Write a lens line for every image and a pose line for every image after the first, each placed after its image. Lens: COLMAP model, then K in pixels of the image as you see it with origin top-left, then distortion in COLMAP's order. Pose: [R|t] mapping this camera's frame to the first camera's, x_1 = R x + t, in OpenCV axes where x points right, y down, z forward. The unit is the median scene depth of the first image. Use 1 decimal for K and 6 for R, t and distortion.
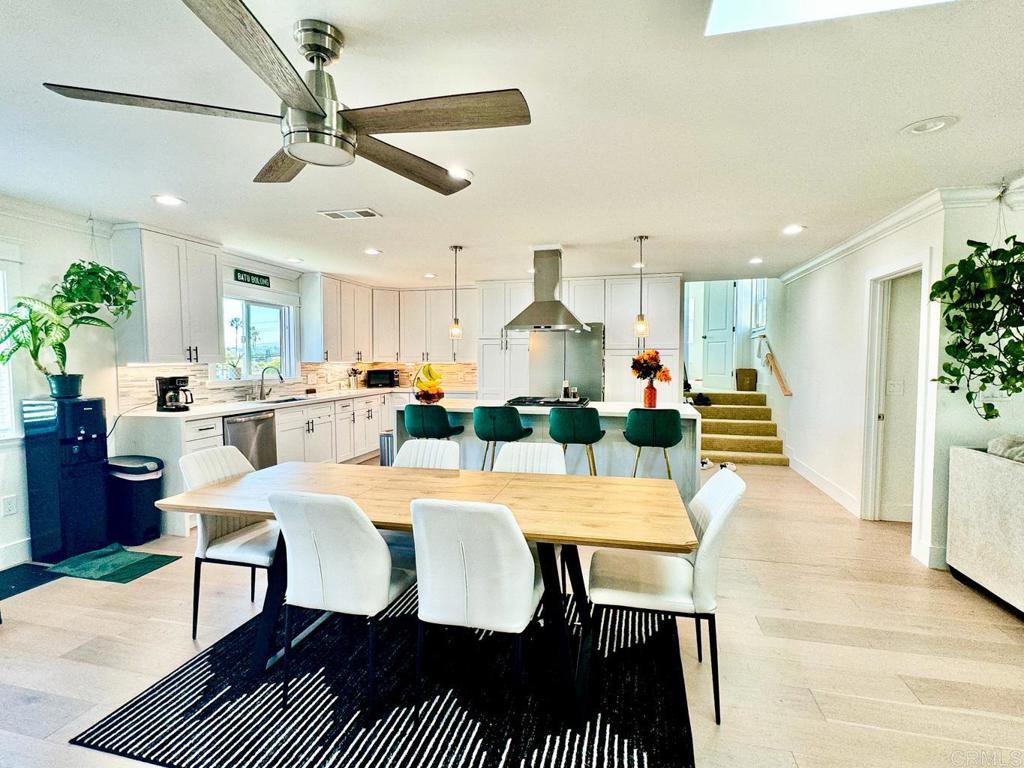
lens RADIAL K [[494.4, 0, 512.0], [0, 494.4, 384.0], [0, 0, 1]] dist [-0.000393, -0.000457]
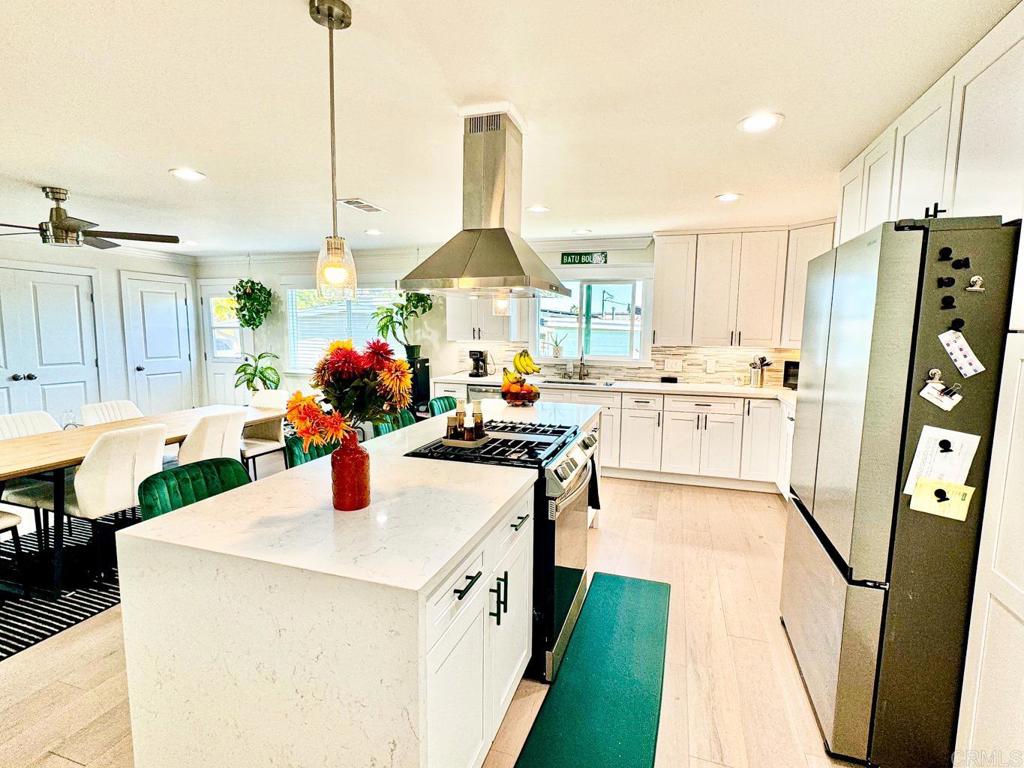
lens RADIAL K [[494.4, 0, 512.0], [0, 494.4, 384.0], [0, 0, 1]] dist [-0.000393, -0.000457]
pose [[-0.077433, 0.111872, -0.990701, 0.559275], [-0.062975, 0.991152, 0.116845, -0.076641], [0.995007, 0.071437, -0.069702, 1.051353]]
